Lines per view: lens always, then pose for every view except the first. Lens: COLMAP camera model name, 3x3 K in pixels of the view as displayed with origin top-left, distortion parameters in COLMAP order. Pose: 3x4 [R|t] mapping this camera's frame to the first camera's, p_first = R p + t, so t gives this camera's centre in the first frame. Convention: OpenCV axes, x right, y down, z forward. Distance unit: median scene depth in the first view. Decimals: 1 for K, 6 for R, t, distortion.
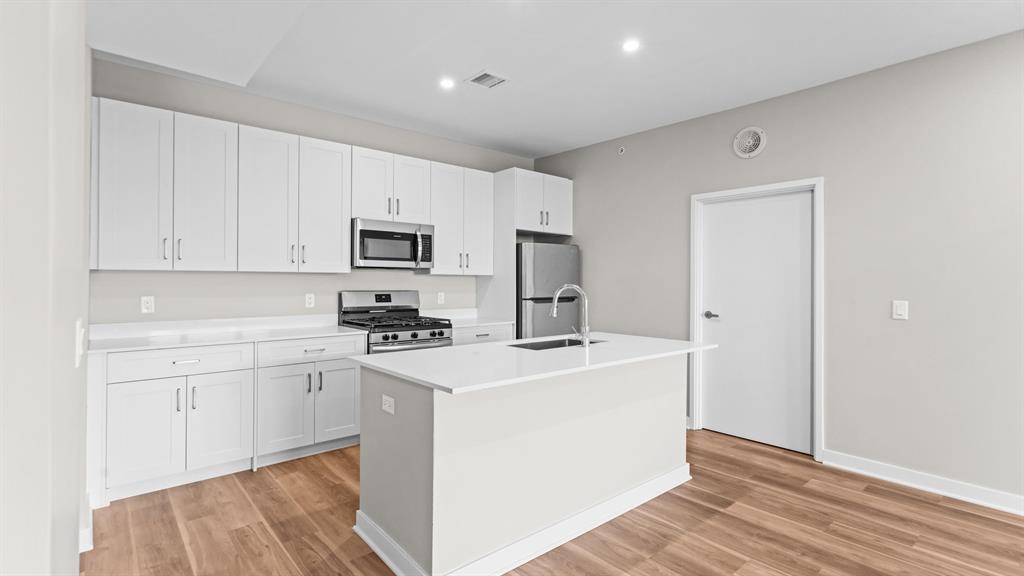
lens RADIAL K [[479.9, 0, 502.4], [0, 479.9, 287.9], [0, 0, 1]] dist [0.000981, -0.000165]
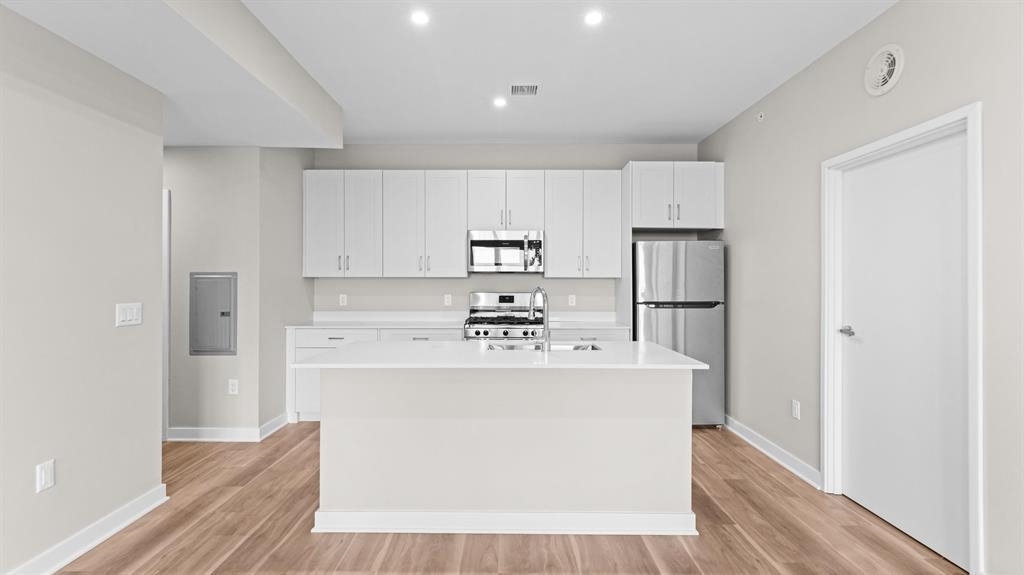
lens RADIAL K [[479.9, 0, 502.4], [0, 479.9, 287.4], [0, 0, 1]] dist [0.000981, -0.000165]
pose [[0.756707, 0.000943, -0.653754, 0.504110], [-0.007632, 0.999944, -0.007392, 0.002437], [0.653710, 0.010583, 0.756671, 0.151798]]
